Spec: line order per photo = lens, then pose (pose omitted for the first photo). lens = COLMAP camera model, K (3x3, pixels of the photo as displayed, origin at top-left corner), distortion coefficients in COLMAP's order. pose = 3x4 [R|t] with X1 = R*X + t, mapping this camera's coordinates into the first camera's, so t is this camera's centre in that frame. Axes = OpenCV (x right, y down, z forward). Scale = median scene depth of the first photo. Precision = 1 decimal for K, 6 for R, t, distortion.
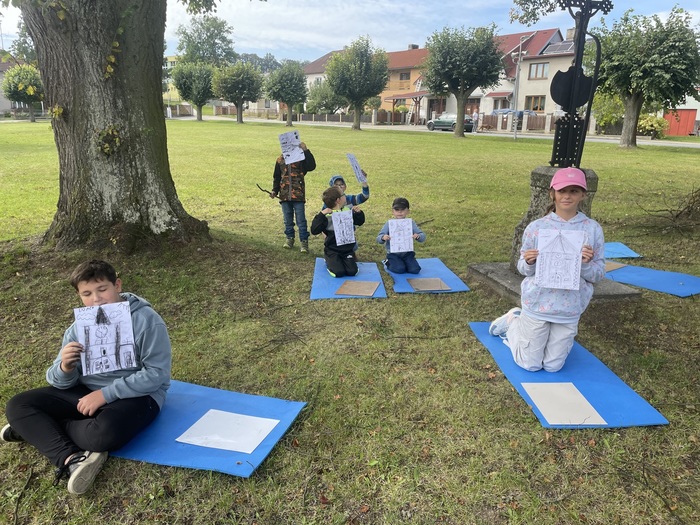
lens RADIAL K [[525.0, 0, 350.0], [0, 525.0, 262.5], [0, 0, 1]] dist [0.067540, -0.102541]
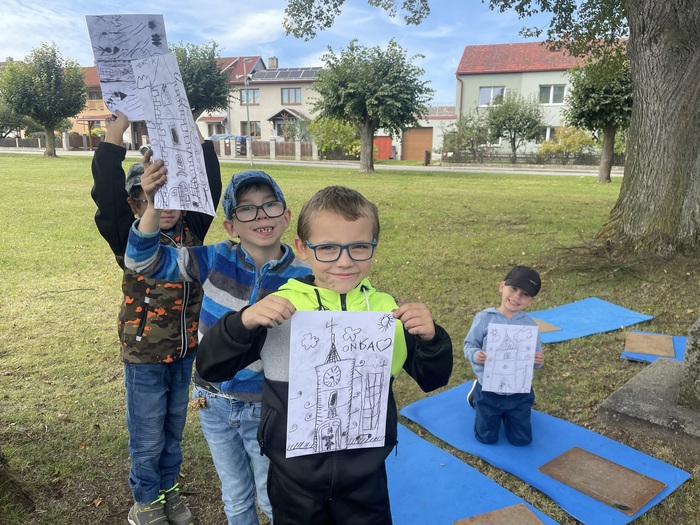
lens RADIAL K [[525.0, 0, 350.0], [0, 525.0, 262.5], [0, 0, 1]] dist [0.067540, -0.102541]
pose [[0.849471, -0.117567, 0.514370, -0.037252], [0.140245, 0.990103, -0.005309, -0.025631], [-0.508655, 0.076647, 0.857552, 0.091895]]
